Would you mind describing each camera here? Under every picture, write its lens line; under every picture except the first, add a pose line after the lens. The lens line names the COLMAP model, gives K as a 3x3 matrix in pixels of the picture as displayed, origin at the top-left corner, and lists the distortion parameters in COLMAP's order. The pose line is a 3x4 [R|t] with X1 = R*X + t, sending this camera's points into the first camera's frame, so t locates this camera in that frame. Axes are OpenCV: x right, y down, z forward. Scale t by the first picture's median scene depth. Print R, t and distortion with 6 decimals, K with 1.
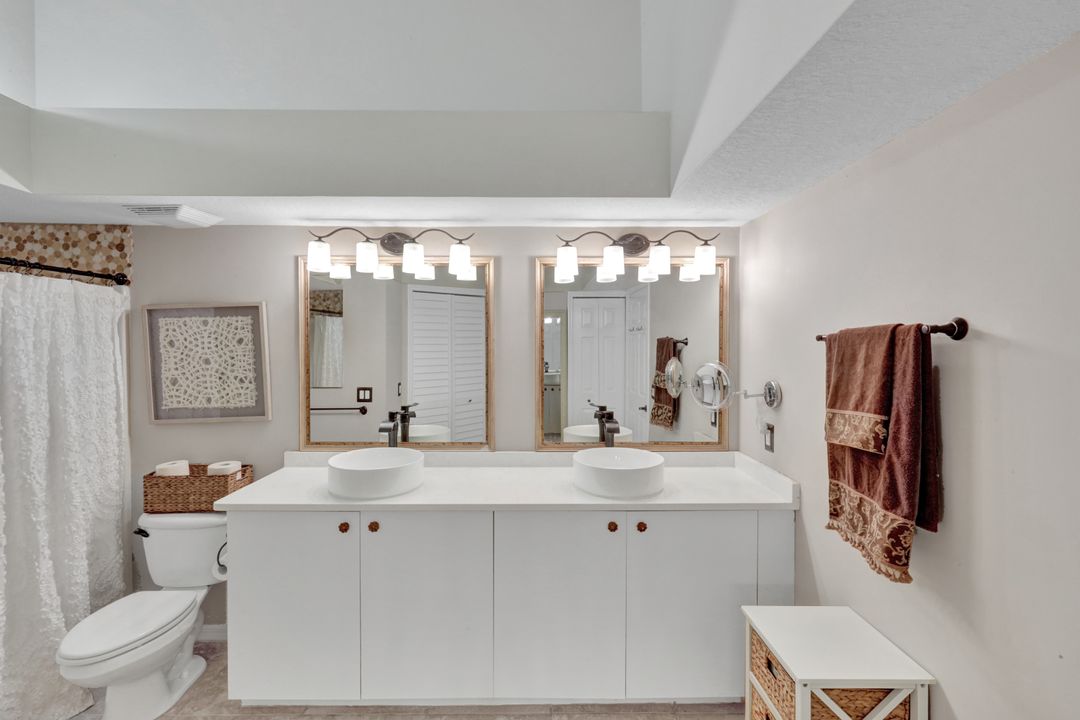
lens RADIAL K [[491.5, 0, 538.3], [0, 491.5, 357.9], [0, 0, 1]] dist [0.009004, 0.000370]
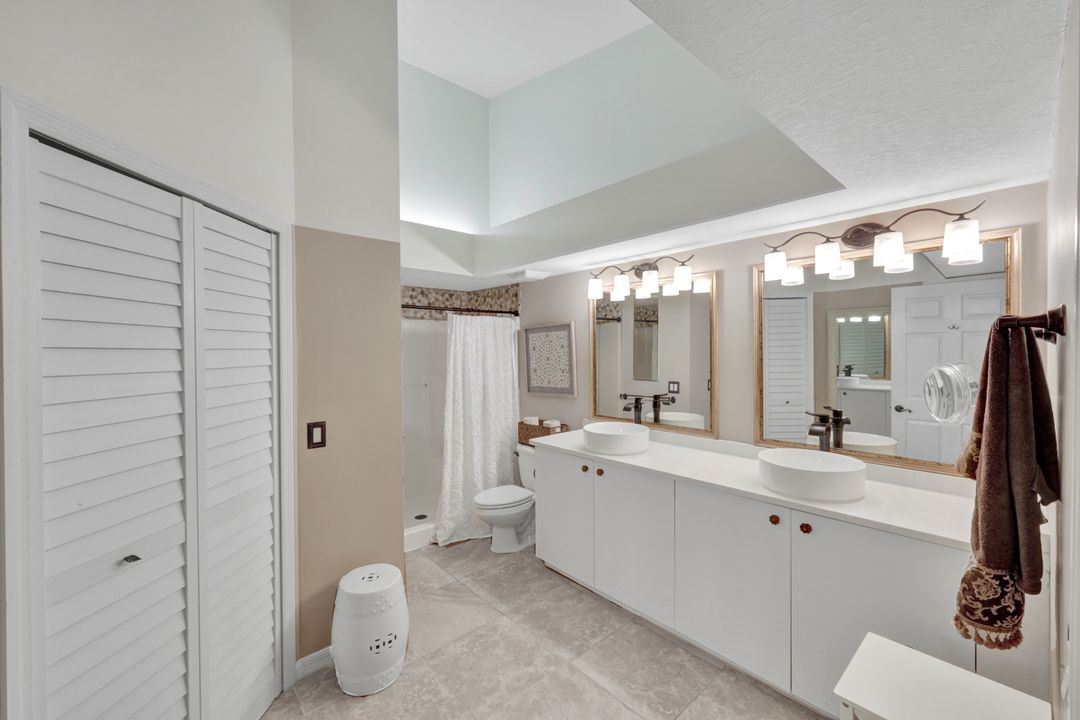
lens RADIAL K [[446.6, 0, 542.3], [0, 446.6, 356.8], [0, 0, 1]] dist [0.002768, -0.000553]
pose [[0.655508, 0.005086, -0.755171, 0.456010], [-0.008985, 0.999959, -0.001065, 0.001706], [0.755134, 0.007484, 0.655527, 0.001130]]
